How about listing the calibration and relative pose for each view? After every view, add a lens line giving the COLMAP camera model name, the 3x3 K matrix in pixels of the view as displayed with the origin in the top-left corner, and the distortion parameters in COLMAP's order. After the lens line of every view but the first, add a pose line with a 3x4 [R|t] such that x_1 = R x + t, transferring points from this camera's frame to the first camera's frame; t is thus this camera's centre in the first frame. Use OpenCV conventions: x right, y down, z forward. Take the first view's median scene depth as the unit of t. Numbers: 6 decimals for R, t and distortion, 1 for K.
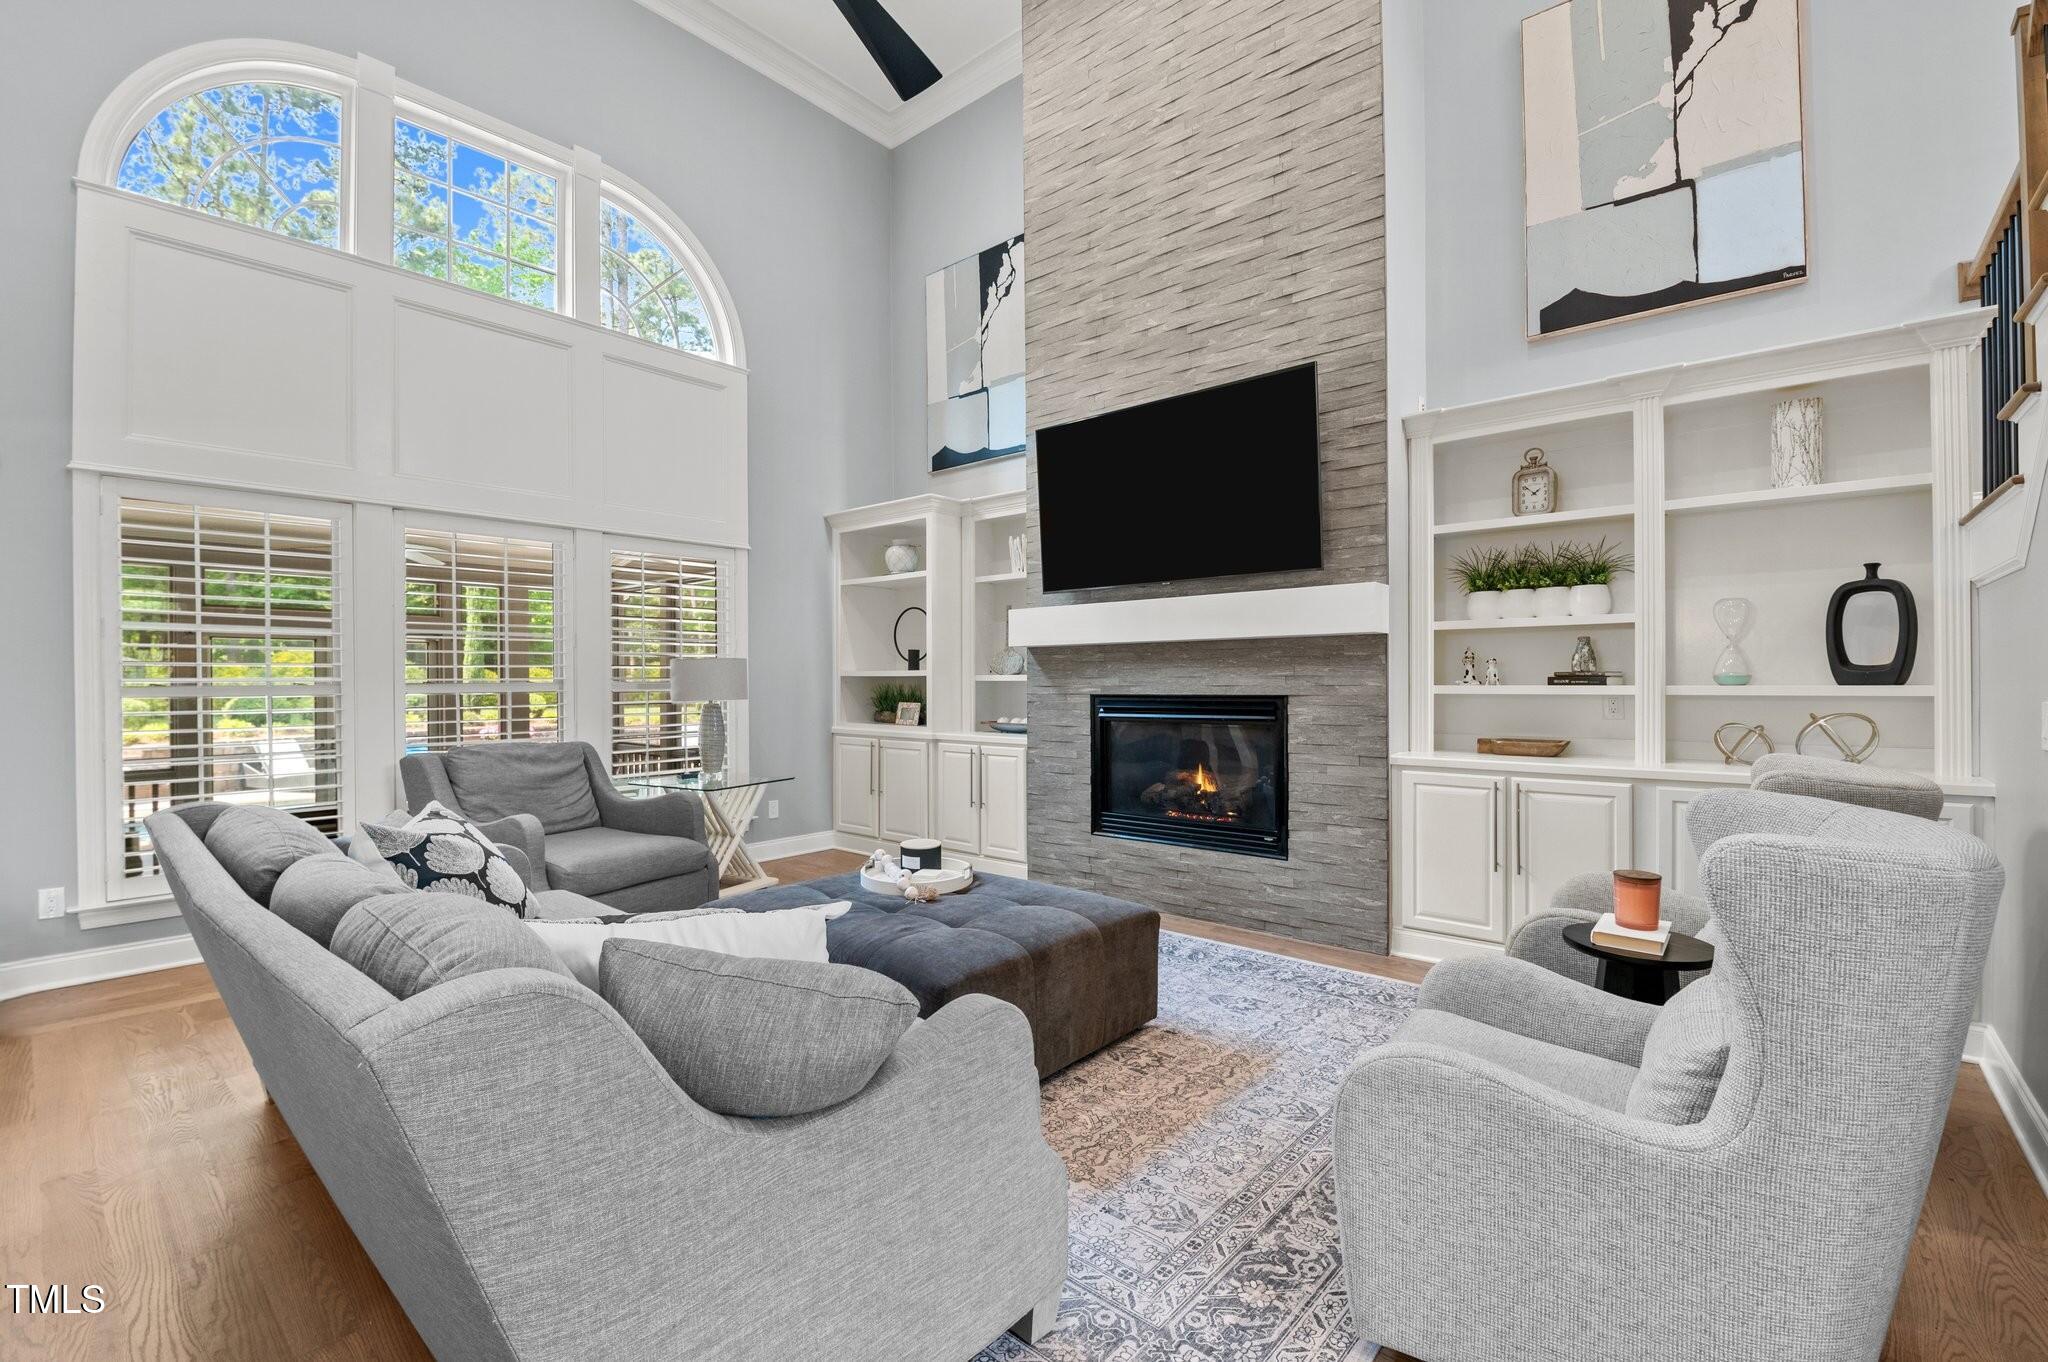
lens RADIAL K [[885.0, 0, 993.8], [0, 885.0, 672.2], [0, 0, 1]] dist [-0.012206, -0.001970]
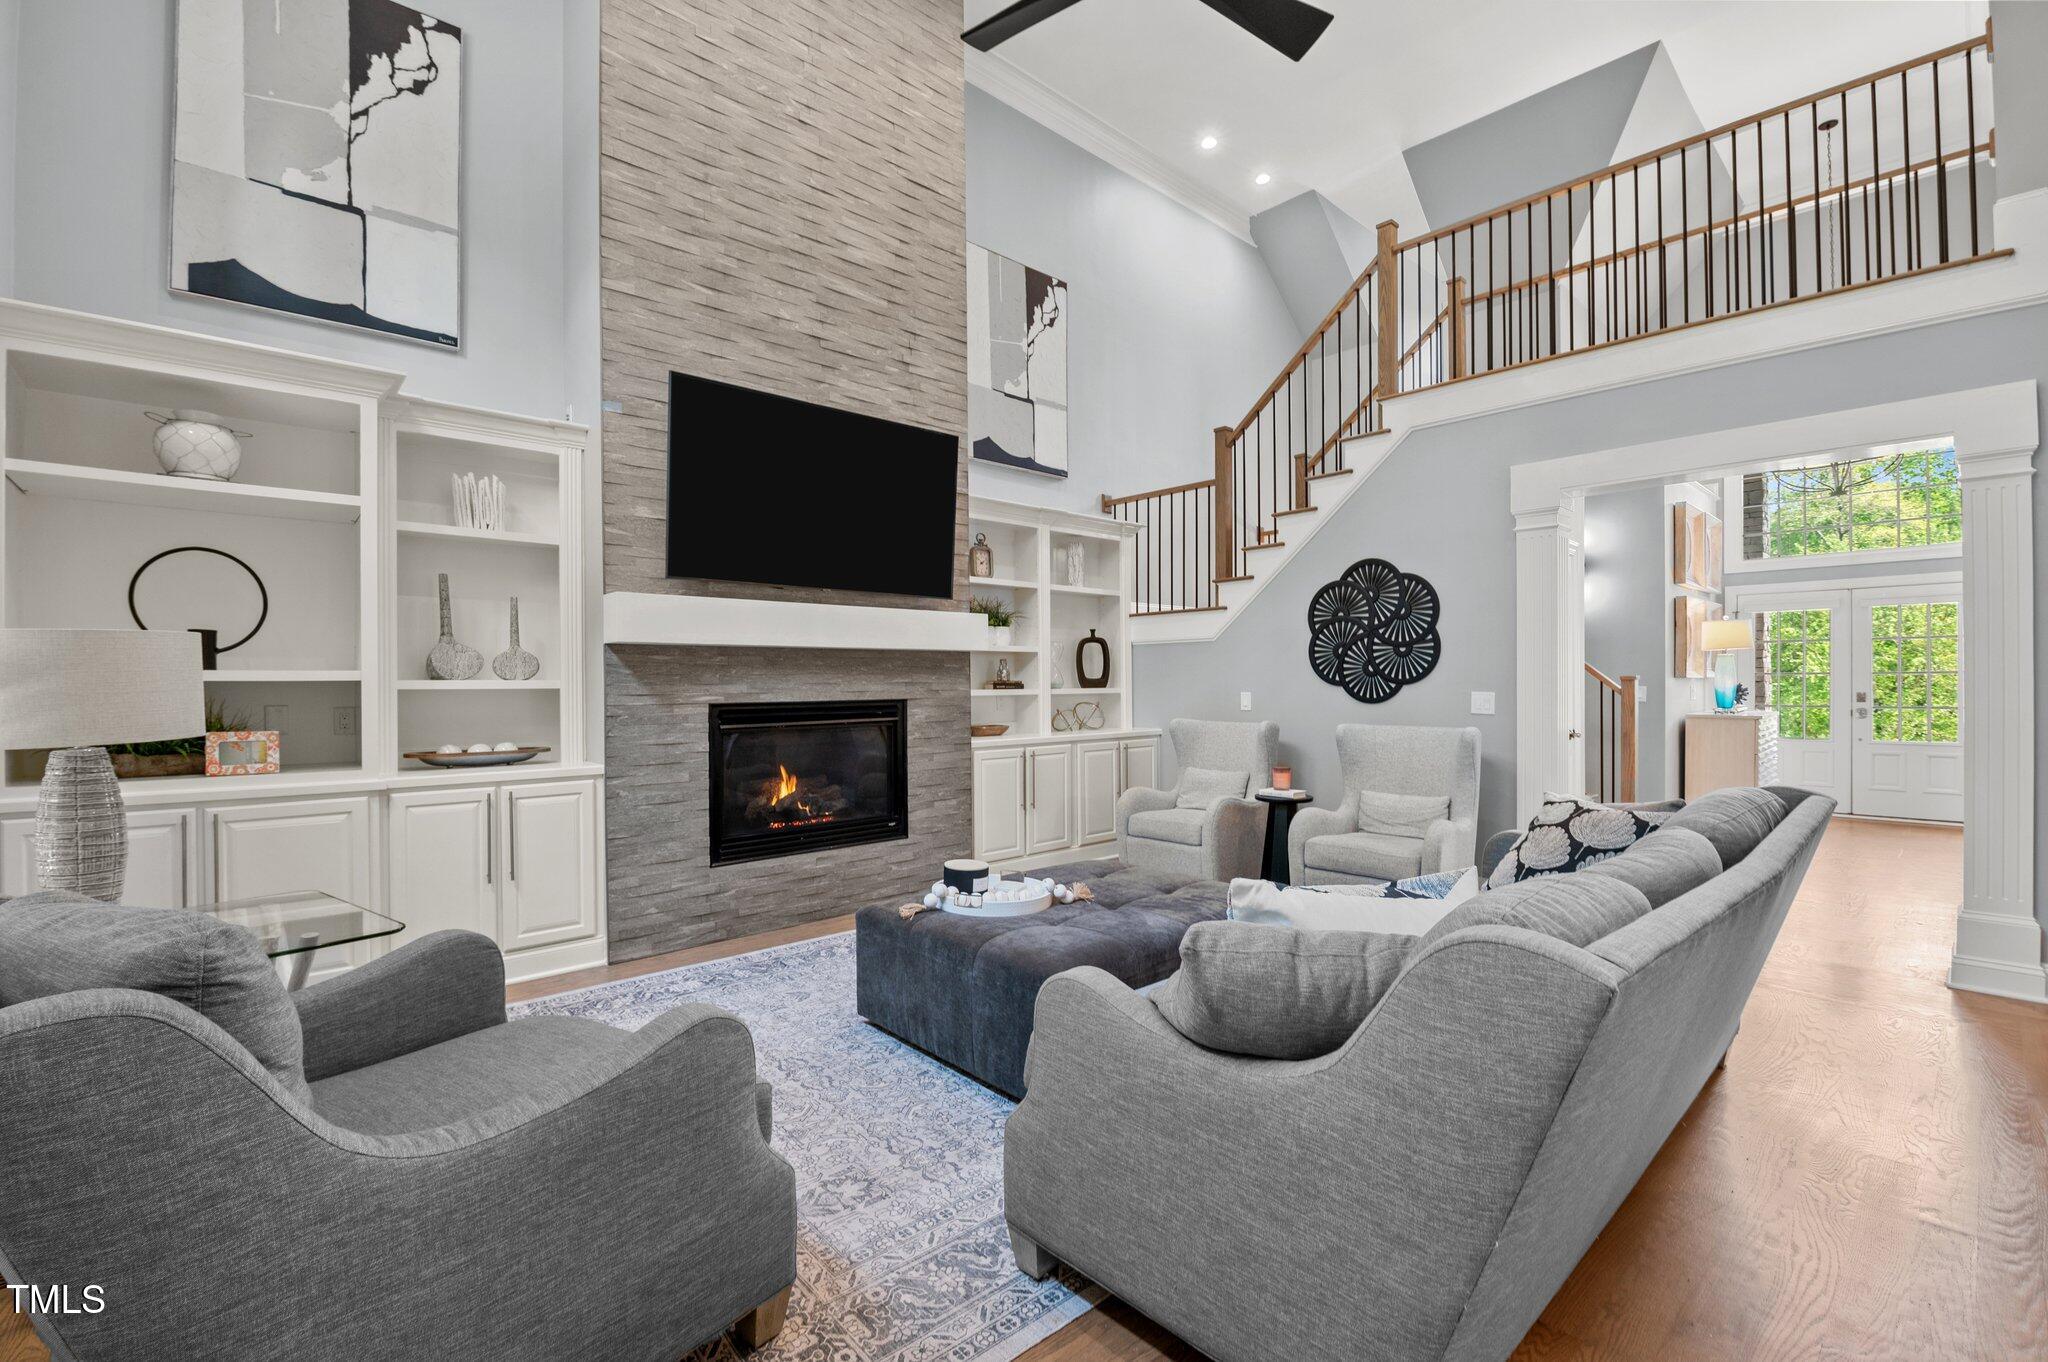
lens RADIAL K [[885.0, 0, 1013.8], [0, 885.0, 680.4], [0, 0, 1]] dist [-0.012206, -0.001970]
pose [[0.111179, 0.010241, 0.993748, -0.827374], [0.000165, 0.999947, -0.010323, 0.013528], [-0.993800, 0.001312, 0.111172, 0.721231]]
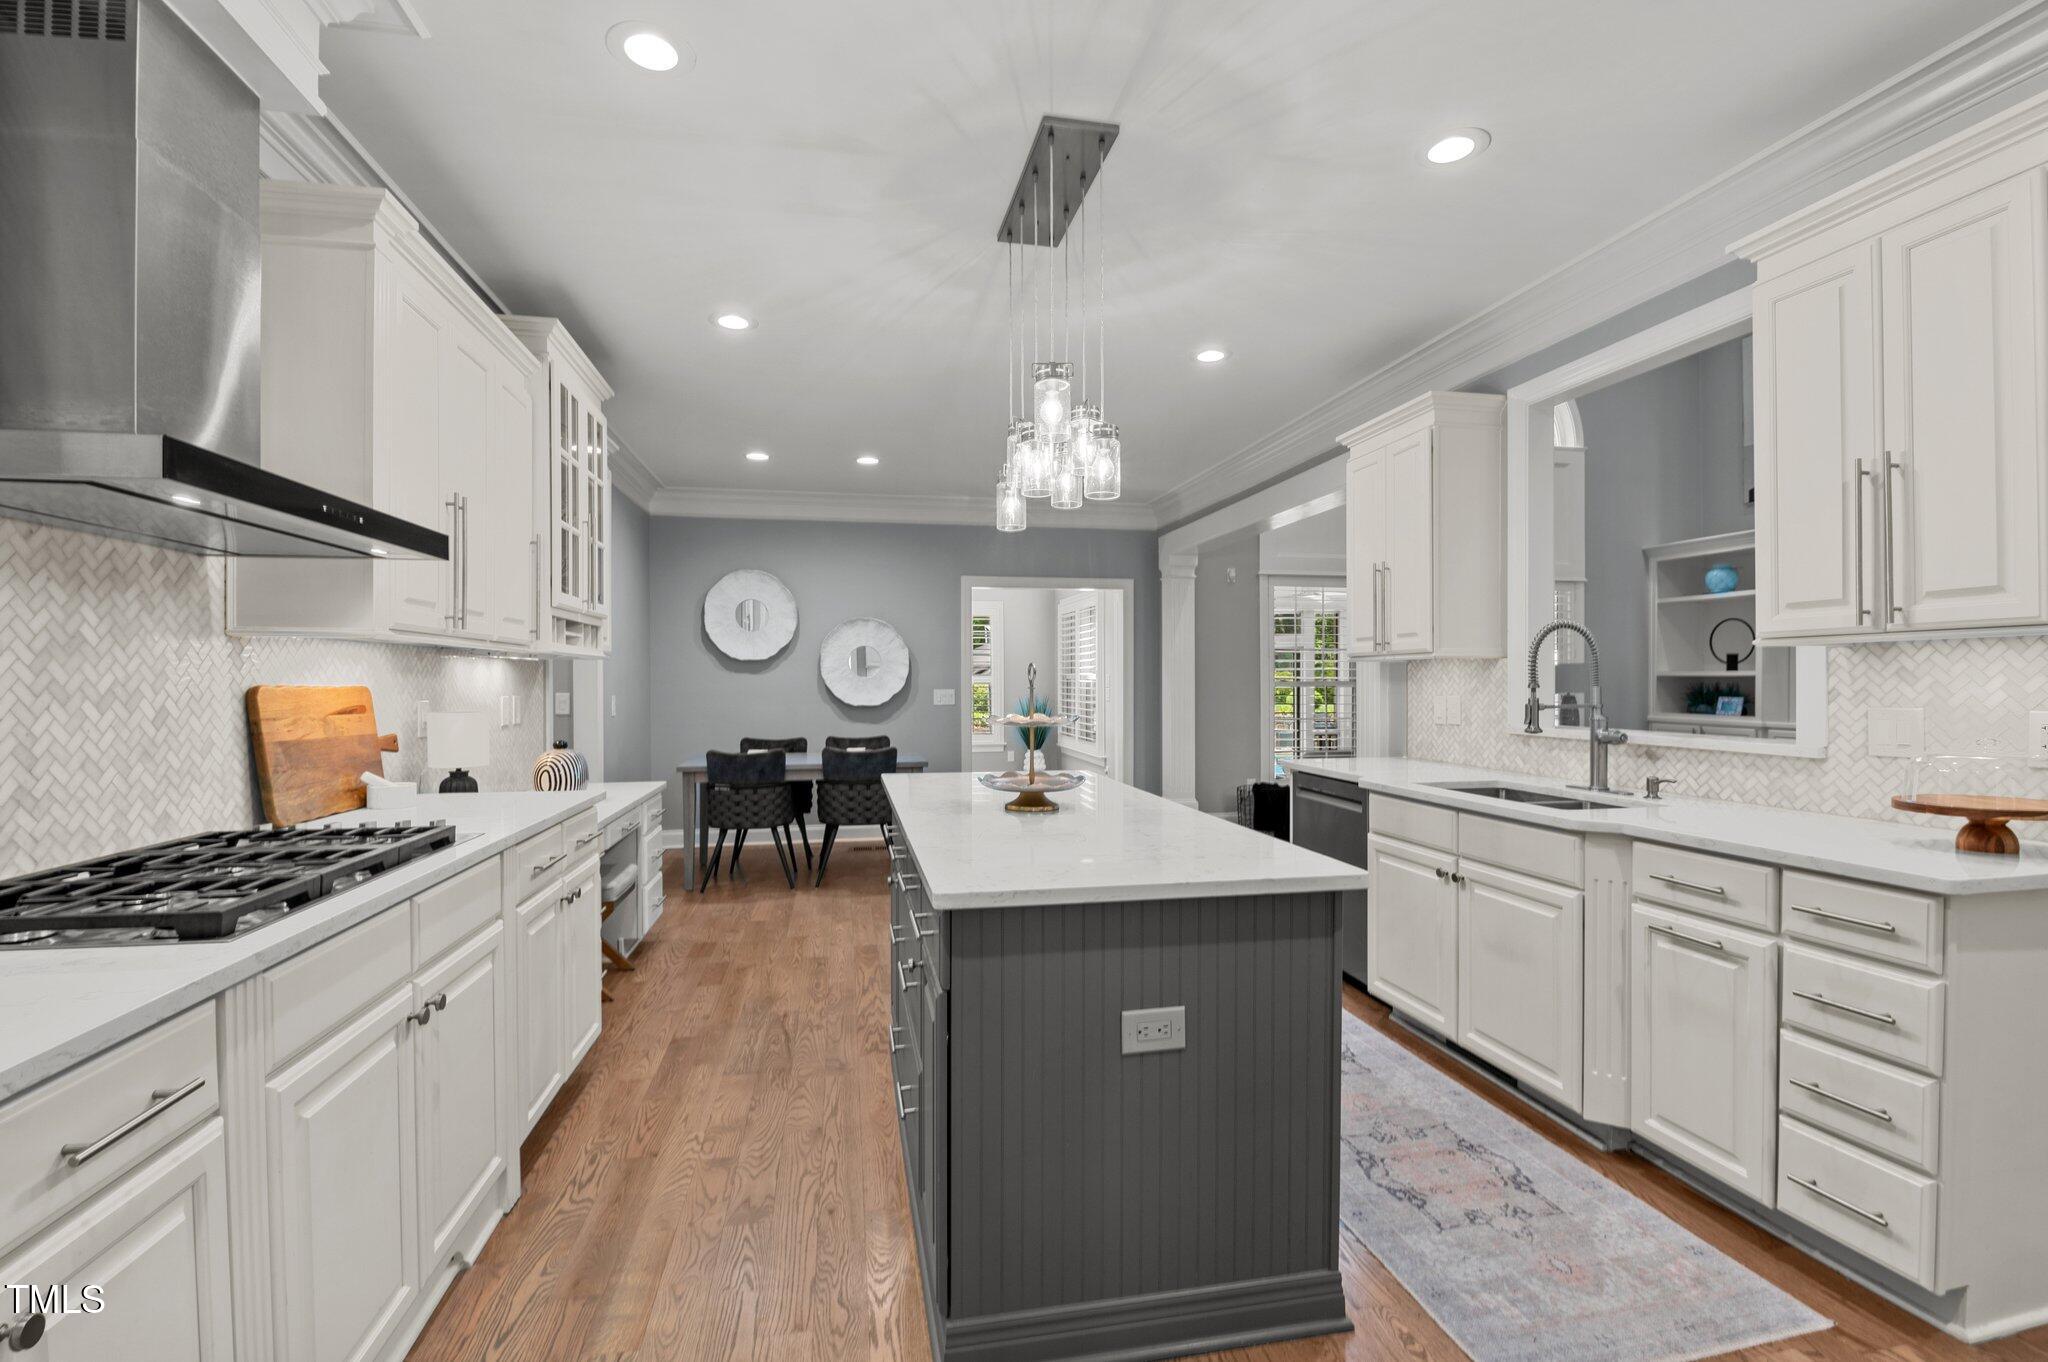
lens RADIAL K [[885.0, 0, 1016.5], [0, 885.0, 686.2], [0, 0, 1]] dist [-0.012206, -0.001970]
pose [[0.792813, 0.006588, -0.609429, -0.205747], [0.002107, 0.999906, 0.013550, 0.000726], [0.609461, -0.012027, 0.792725, -0.834748]]
